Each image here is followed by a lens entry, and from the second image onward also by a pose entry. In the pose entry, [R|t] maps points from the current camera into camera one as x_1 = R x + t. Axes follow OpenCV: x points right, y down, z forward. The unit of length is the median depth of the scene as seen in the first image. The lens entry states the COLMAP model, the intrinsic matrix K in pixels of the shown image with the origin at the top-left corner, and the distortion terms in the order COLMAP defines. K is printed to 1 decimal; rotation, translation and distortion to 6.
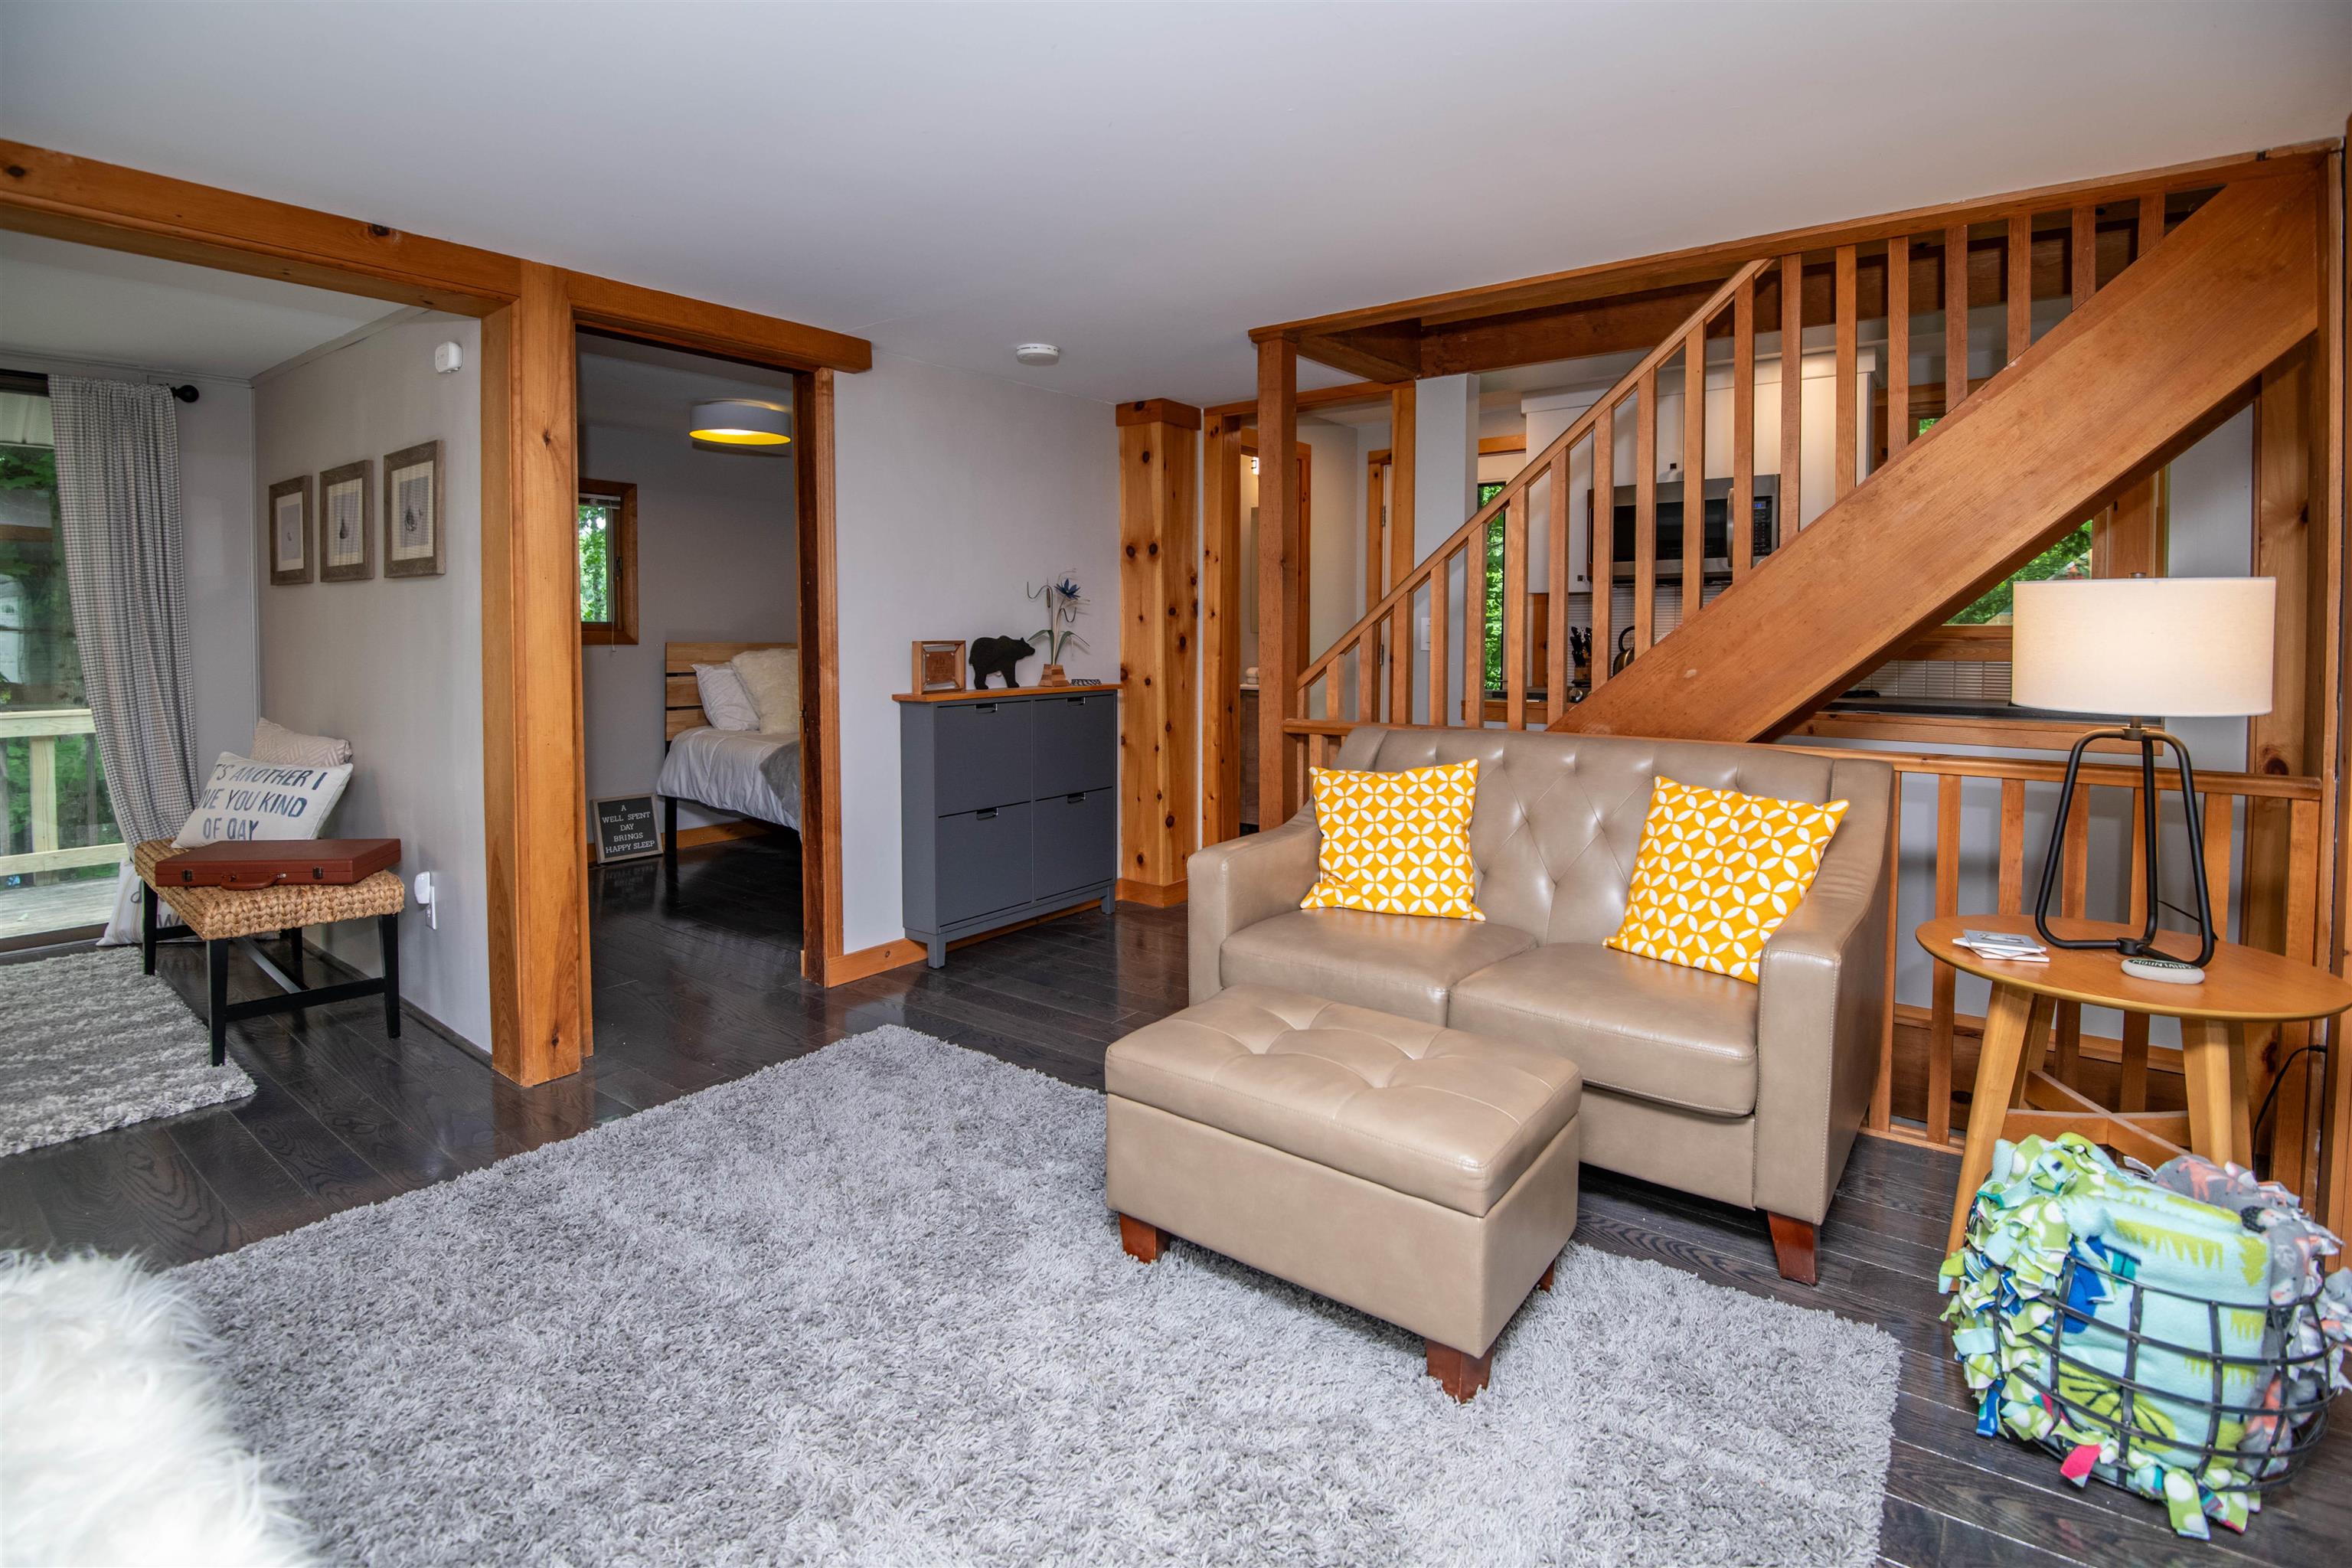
lens RADIAL K [[1137.2, 0, 1185.4], [0, 1137.2, 782.3], [0, 0, 1]] dist [-0.001187, -0.023962]
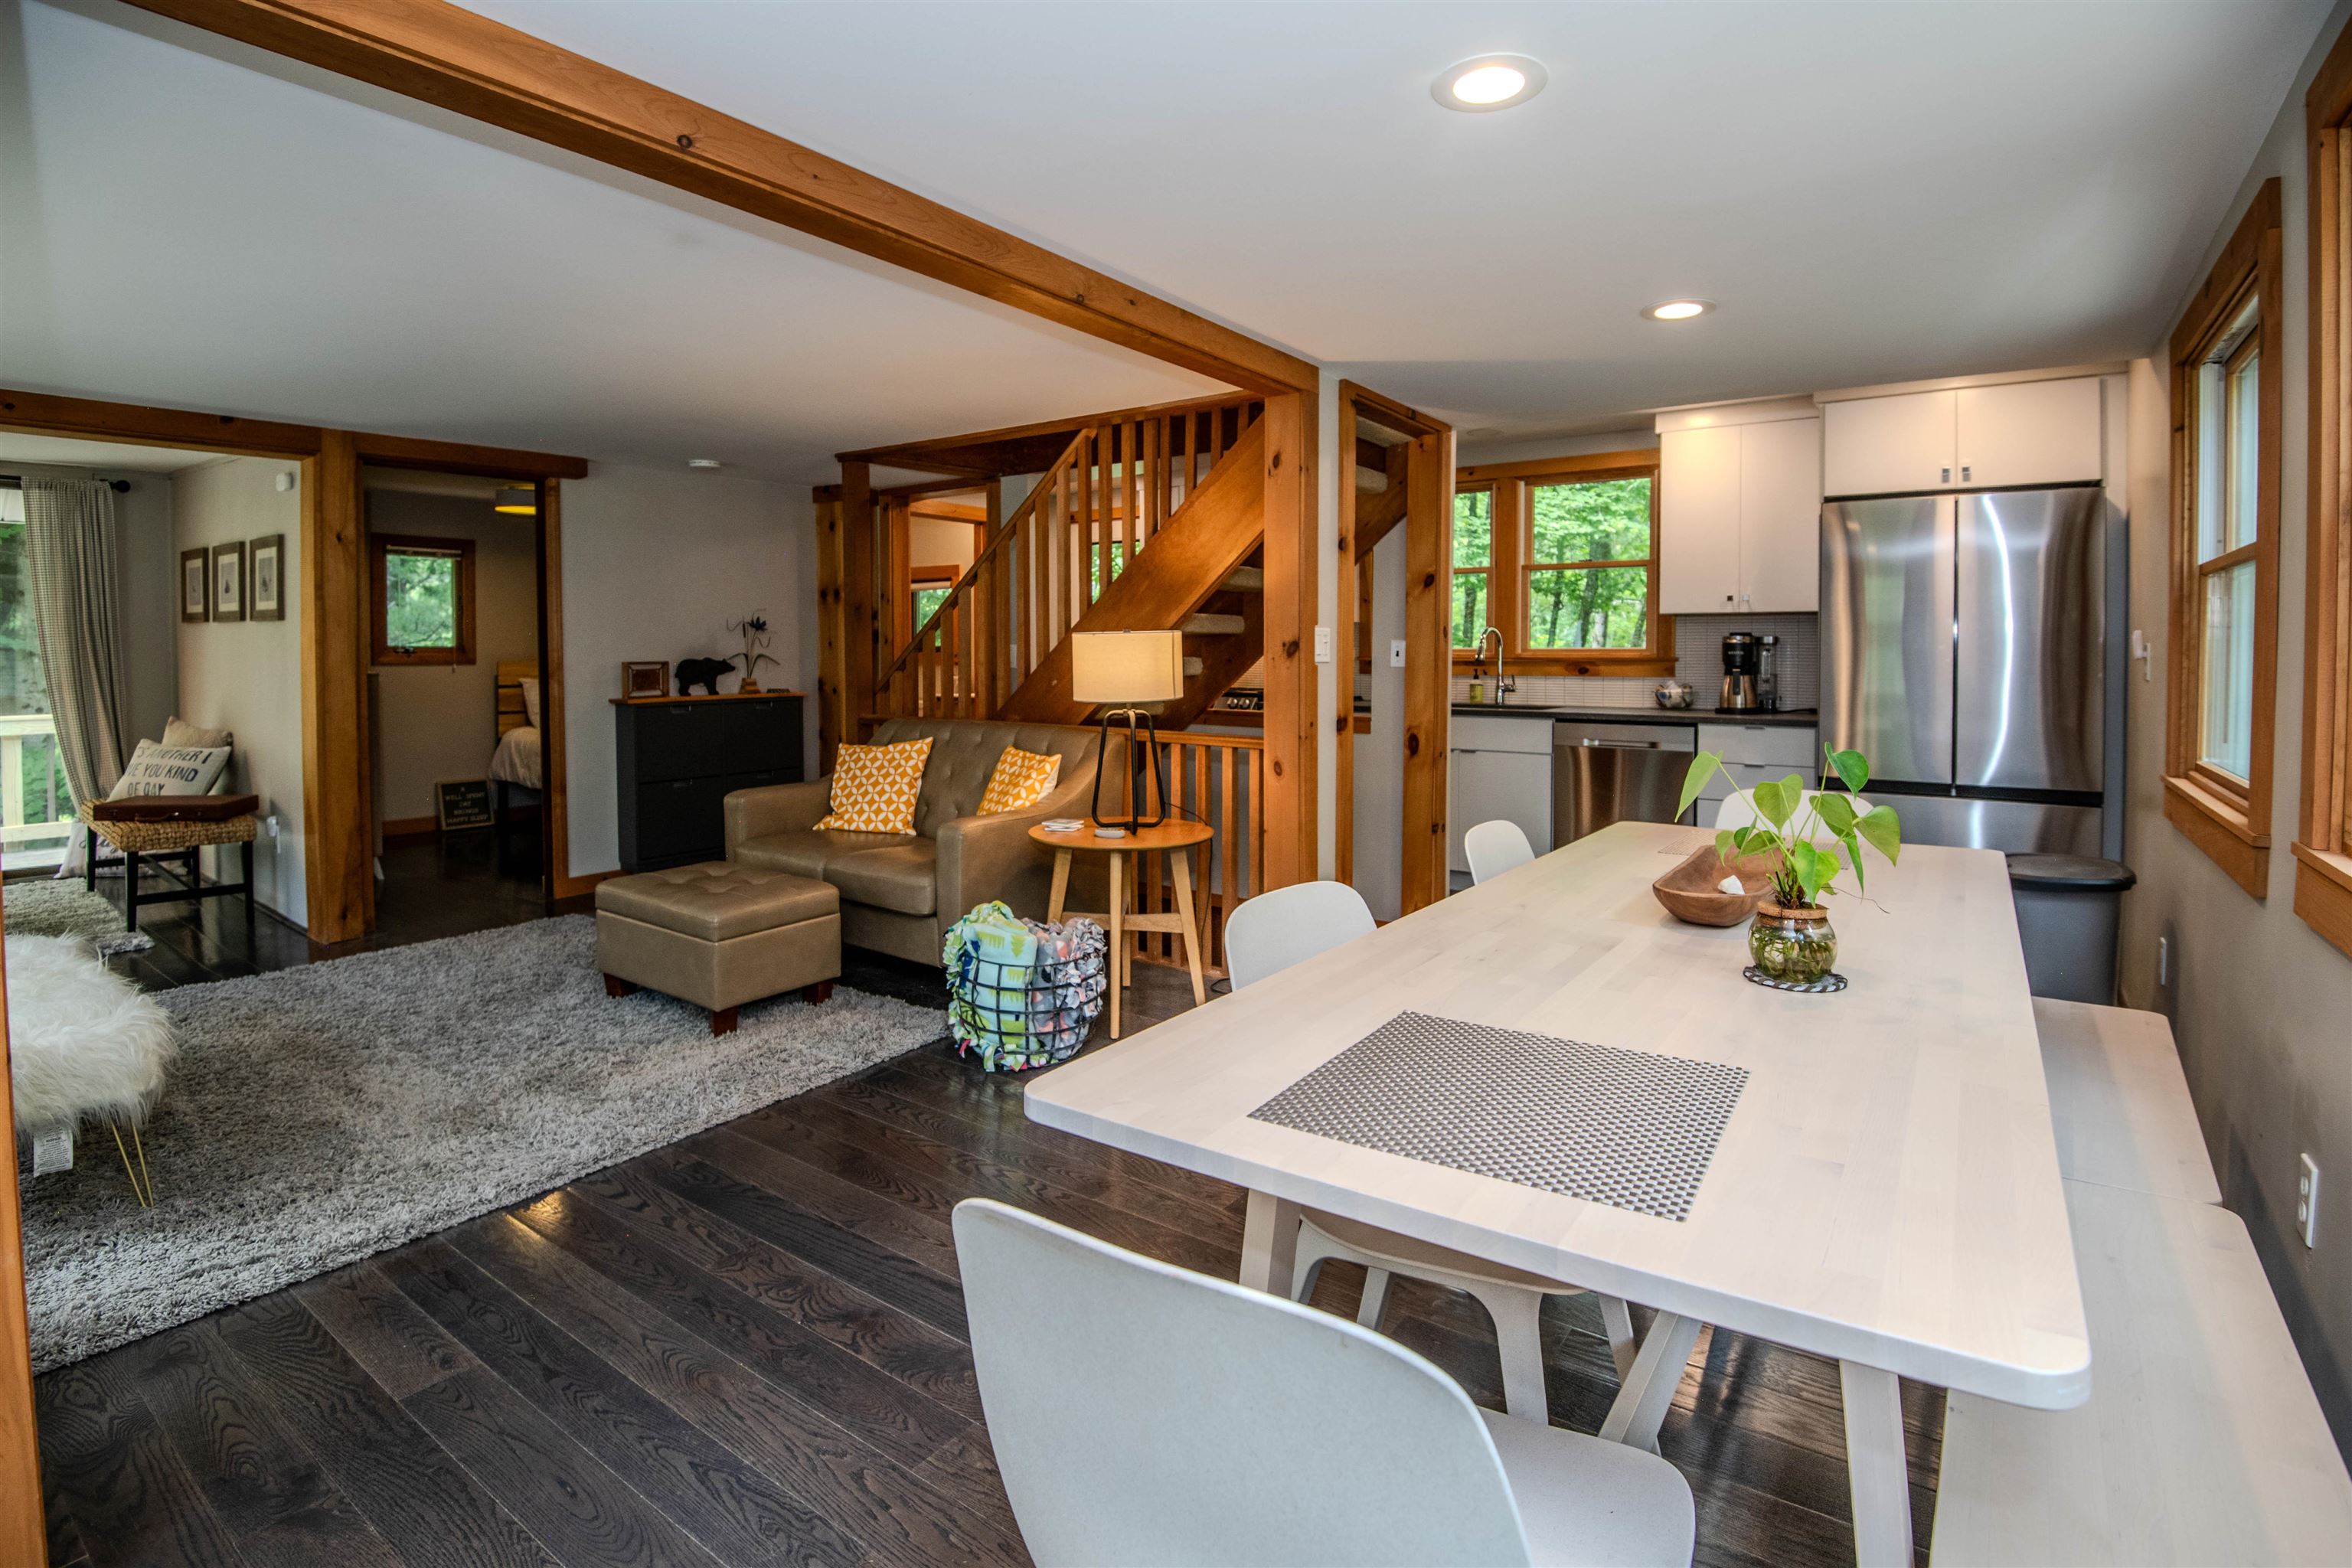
lens RADIAL K [[1116.5, 0, 1158.0], [0, 1116.5, 784.5], [0, 0, 1]] dist [-0.002113, -0.021080]
pose [[0.999862, -0.002243, 0.016456, 0.442265], [0.002398, 0.999953, -0.009417, 0.049398], [-0.016434, 0.009455, 0.999820, -0.452134]]
